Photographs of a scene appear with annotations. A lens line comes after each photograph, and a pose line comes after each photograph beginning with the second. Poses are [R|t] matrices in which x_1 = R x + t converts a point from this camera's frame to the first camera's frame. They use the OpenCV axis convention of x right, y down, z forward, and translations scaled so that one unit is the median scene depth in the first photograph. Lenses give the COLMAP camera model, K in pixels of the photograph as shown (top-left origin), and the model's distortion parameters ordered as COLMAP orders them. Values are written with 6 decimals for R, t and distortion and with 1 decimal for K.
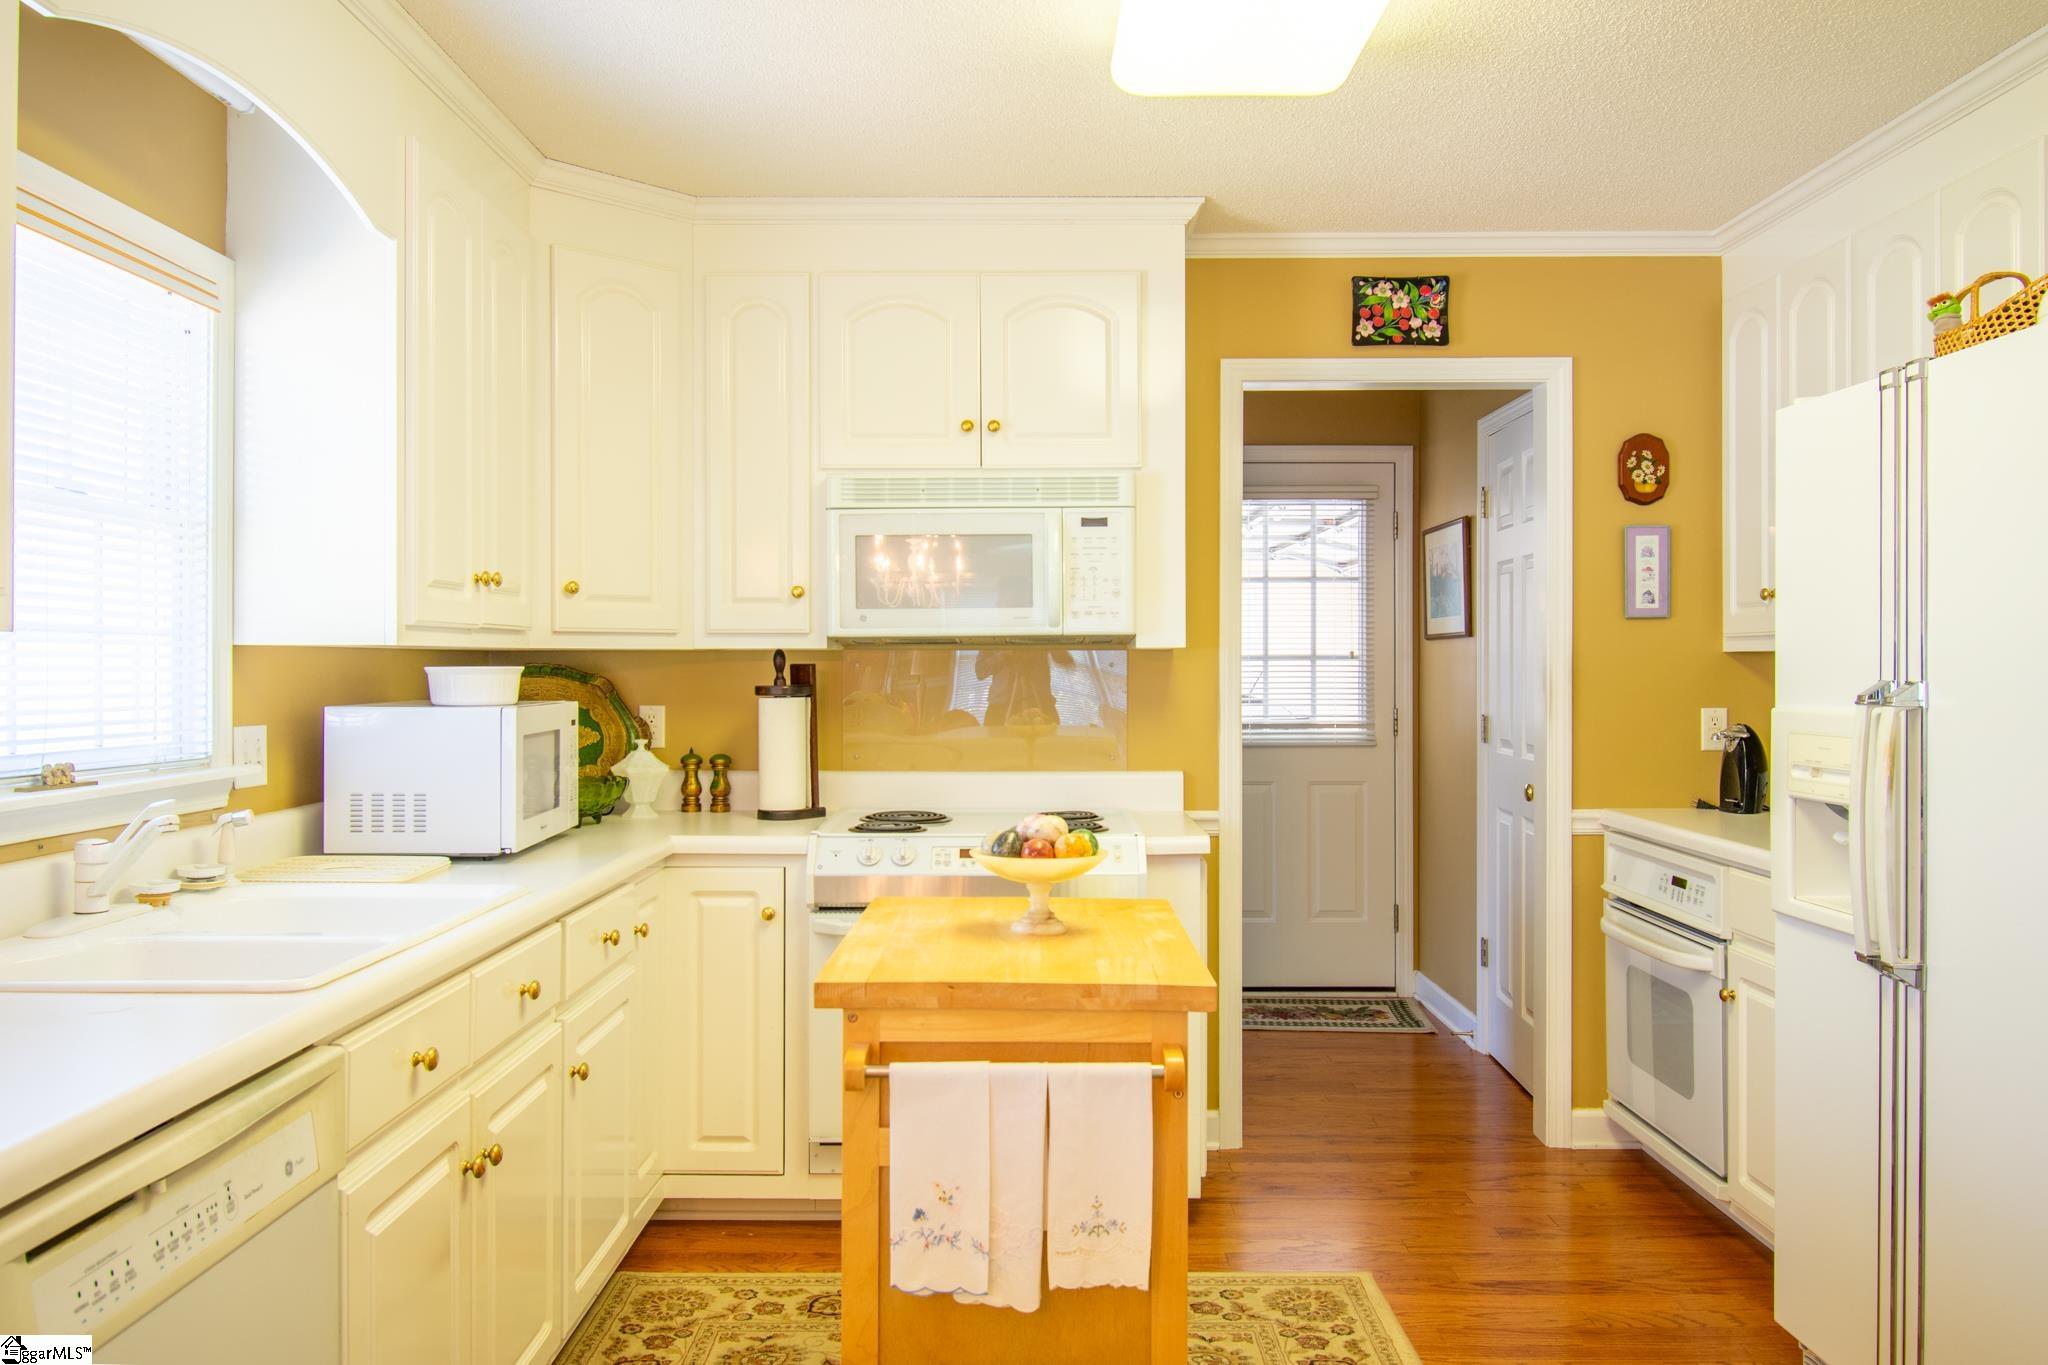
lens RADIAL K [[1546.0, 0, 1013.4], [0, 1546.0, 672.5], [0, 0, 1]] dist [0.013726, -0.029701]
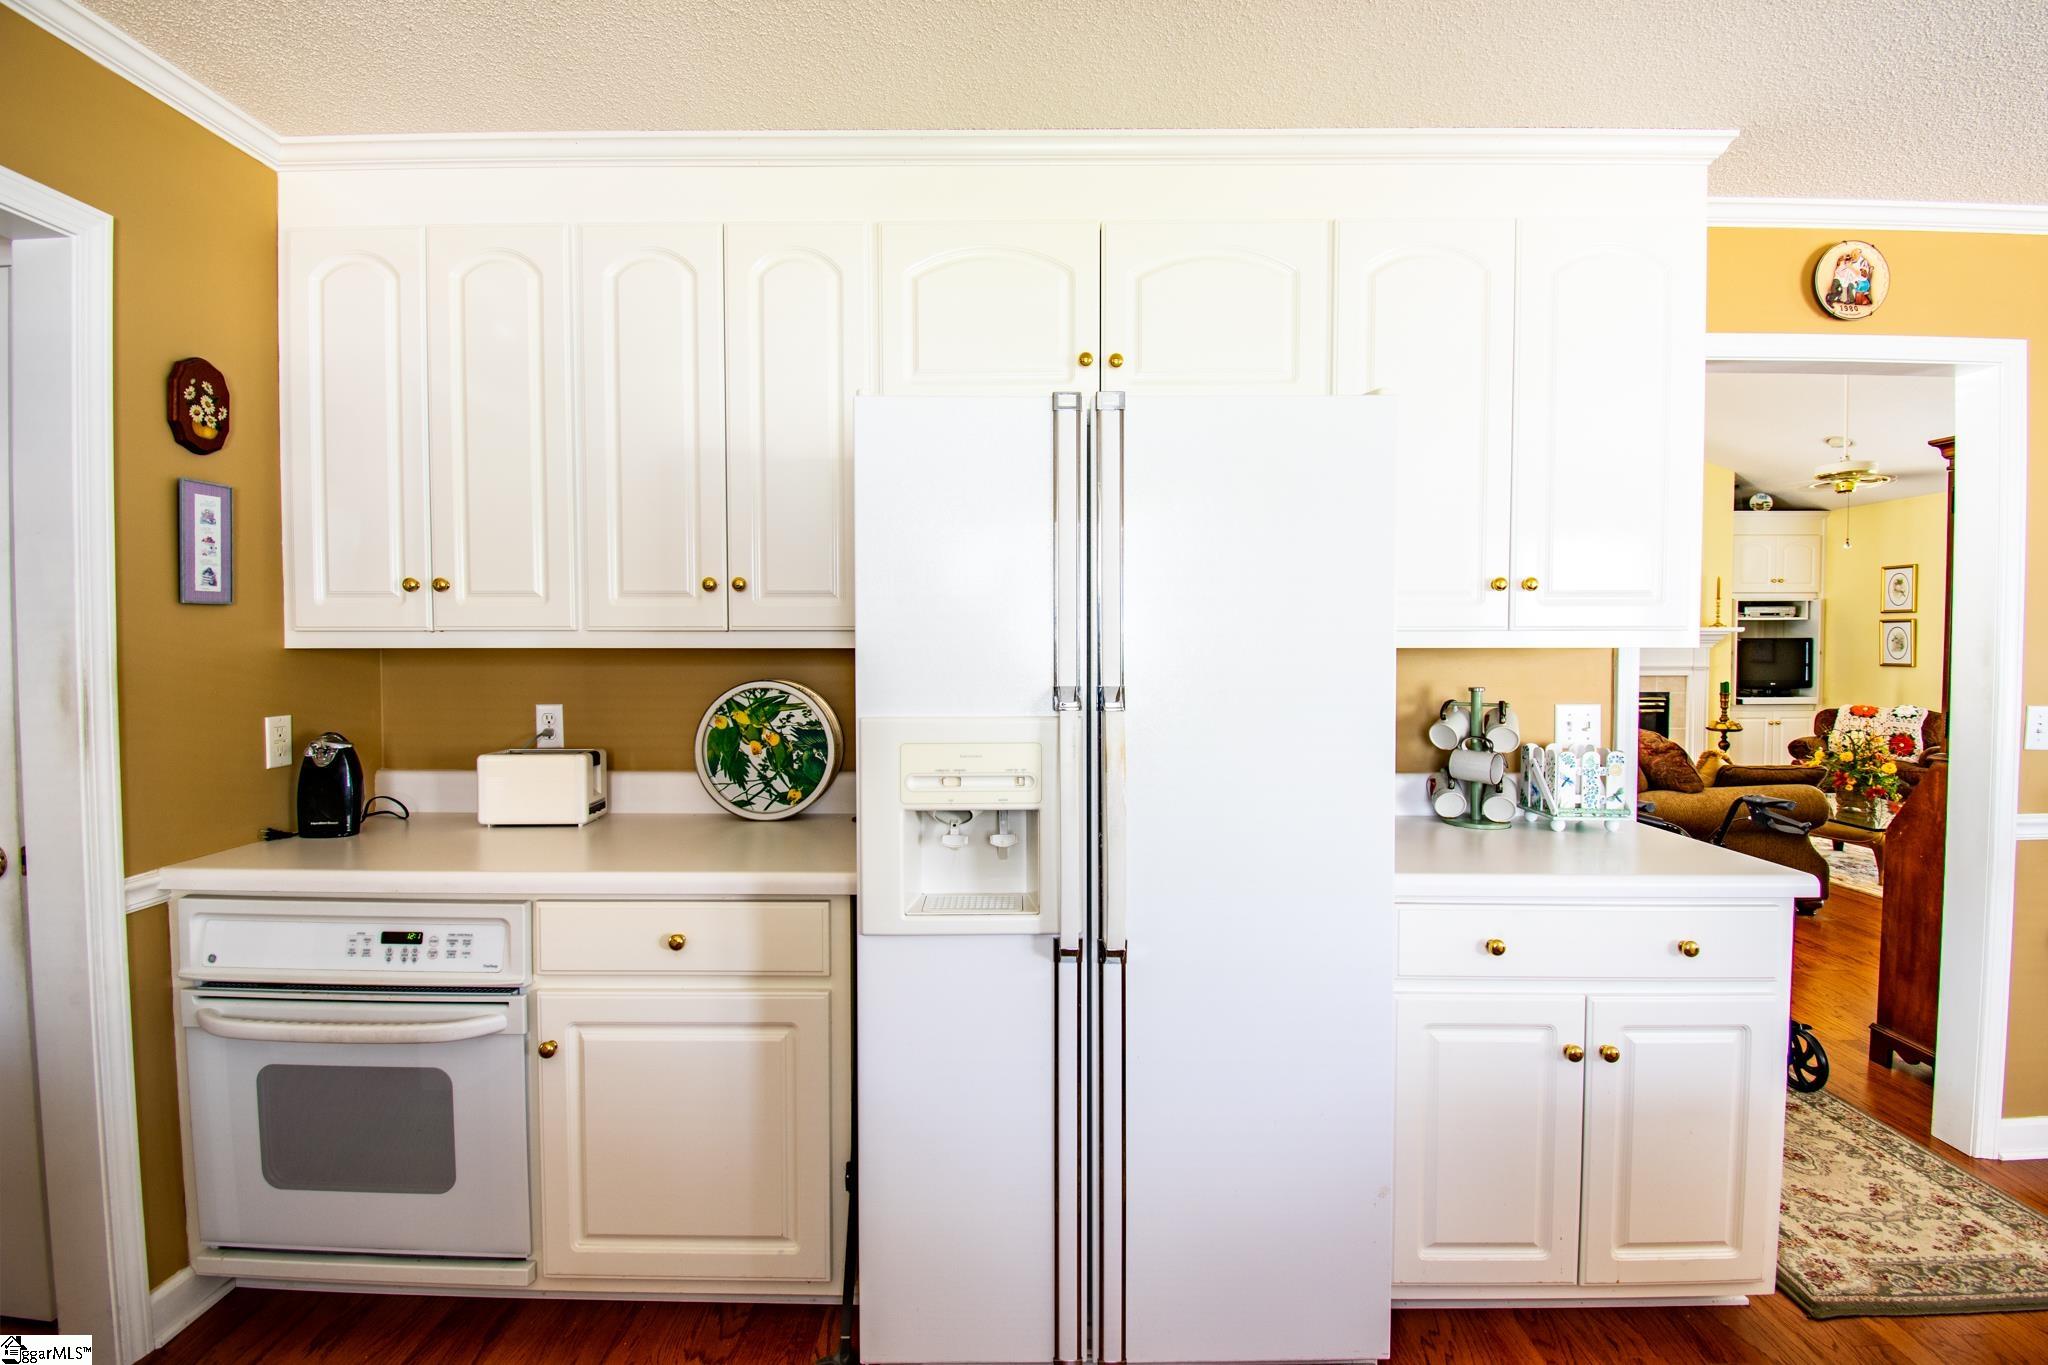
lens RADIAL K [[953.9, 0, 1013.7], [0, 953.9, 672.9], [0, 0, 1]] dist [0.043919, -0.040529]
pose [[0.008617, -0.026798, 0.999604, -0.063357], [0.001874, 0.999640, 0.026783, -0.014138], [-0.999961, 0.001642, 0.008664, 0.628350]]
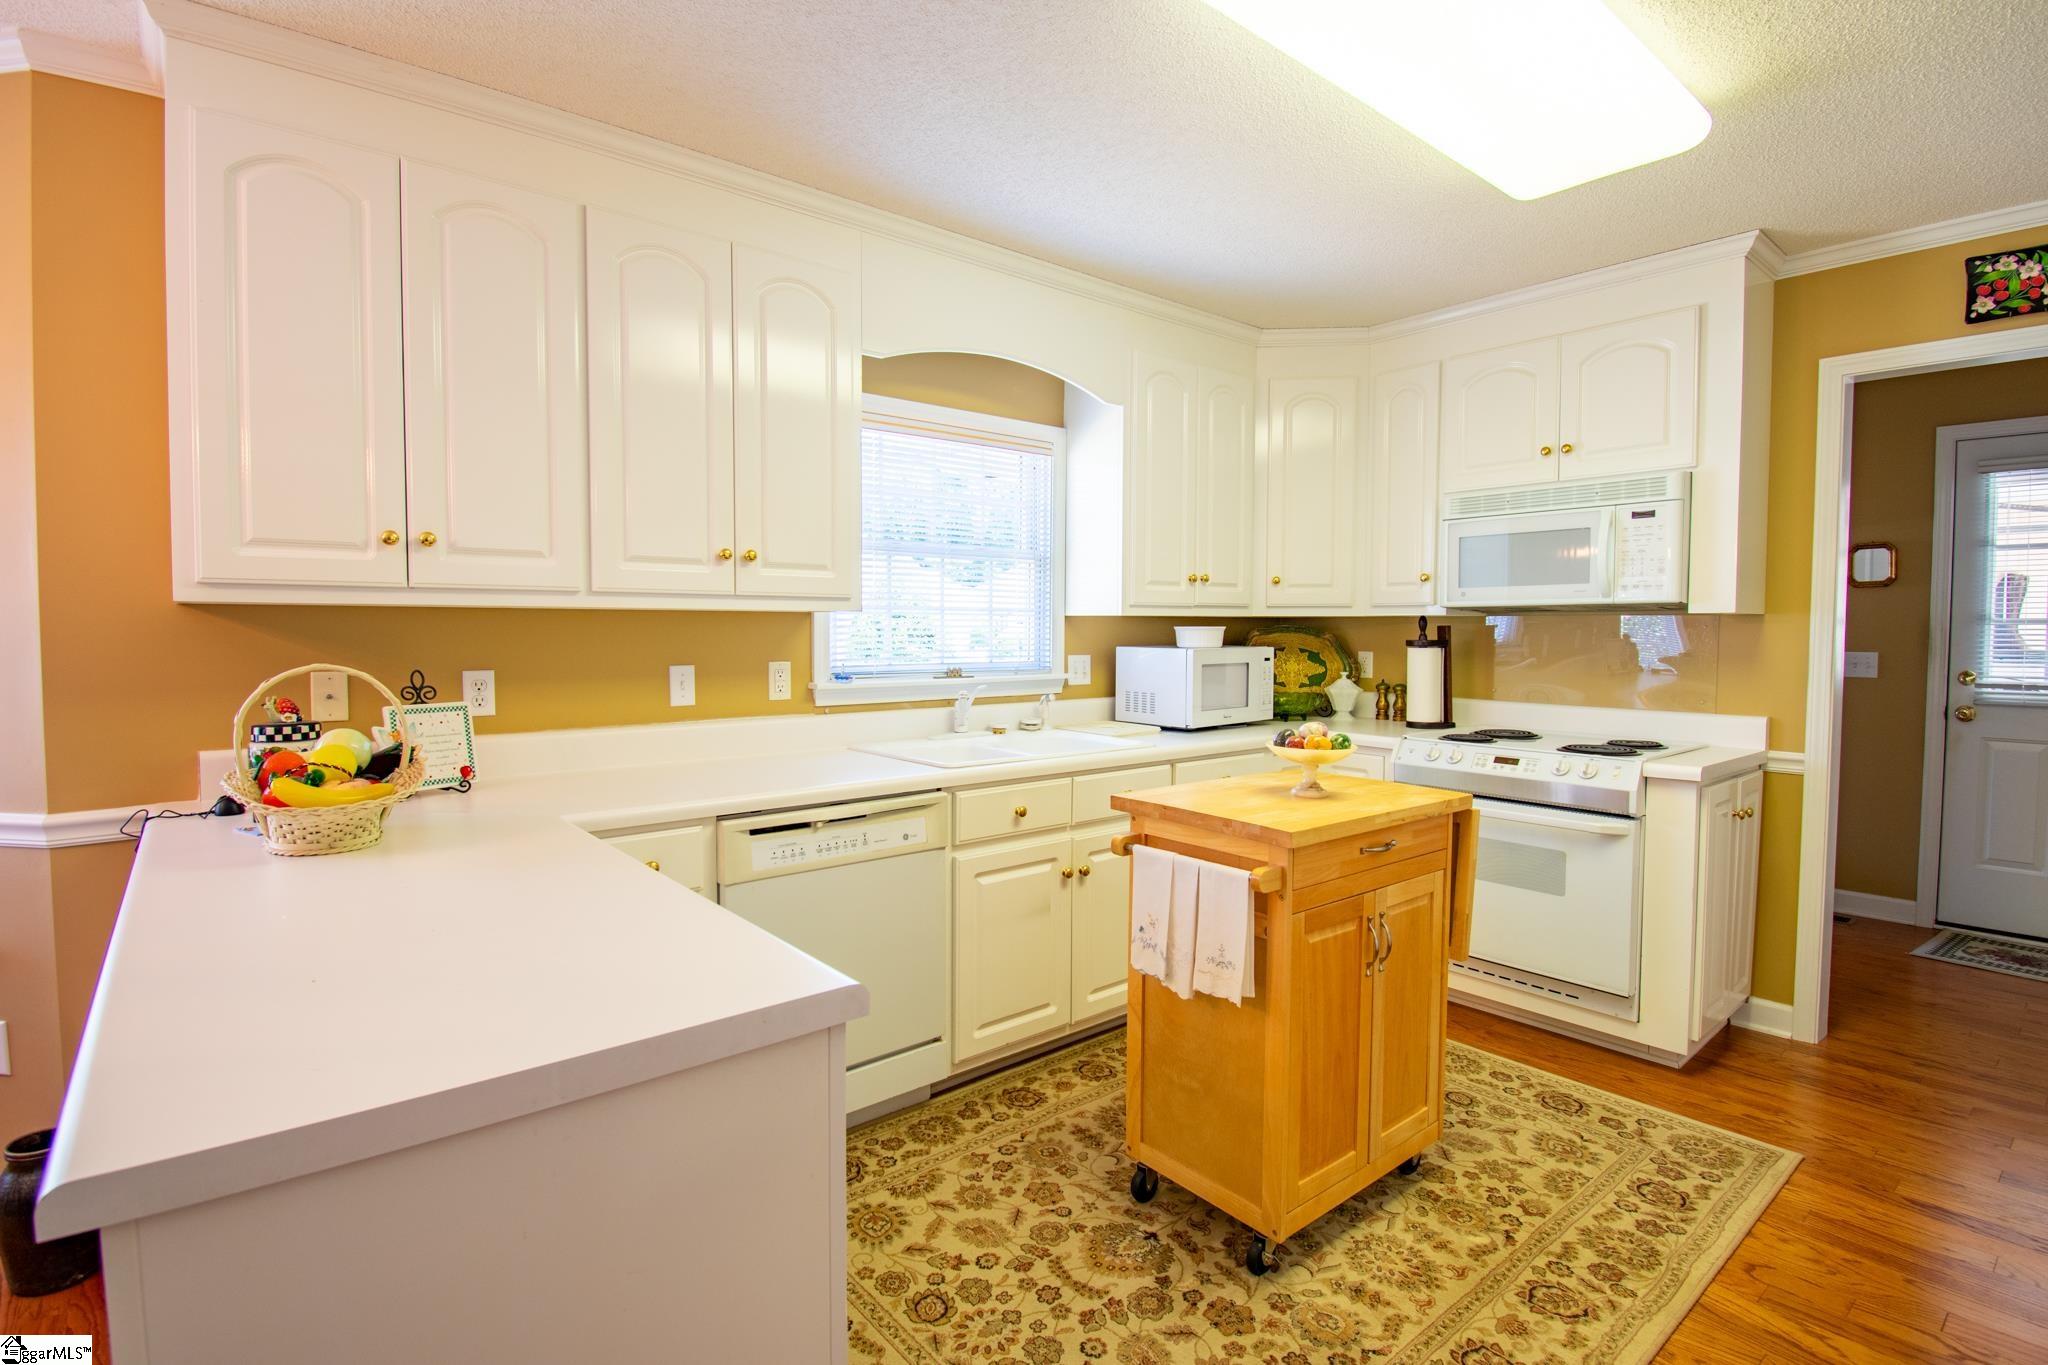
lens RADIAL K [[985.3, 0, 1009.5], [0, 985.3, 671.8], [0, 0, 1]] dist [0.021202, -0.026479]
pose [[0.632348, 0.038241, -0.773740, 0.343966], [-0.006478, 0.999007, 0.044080, -0.000308], [0.774658, -0.022862, 0.631967, 0.074687]]
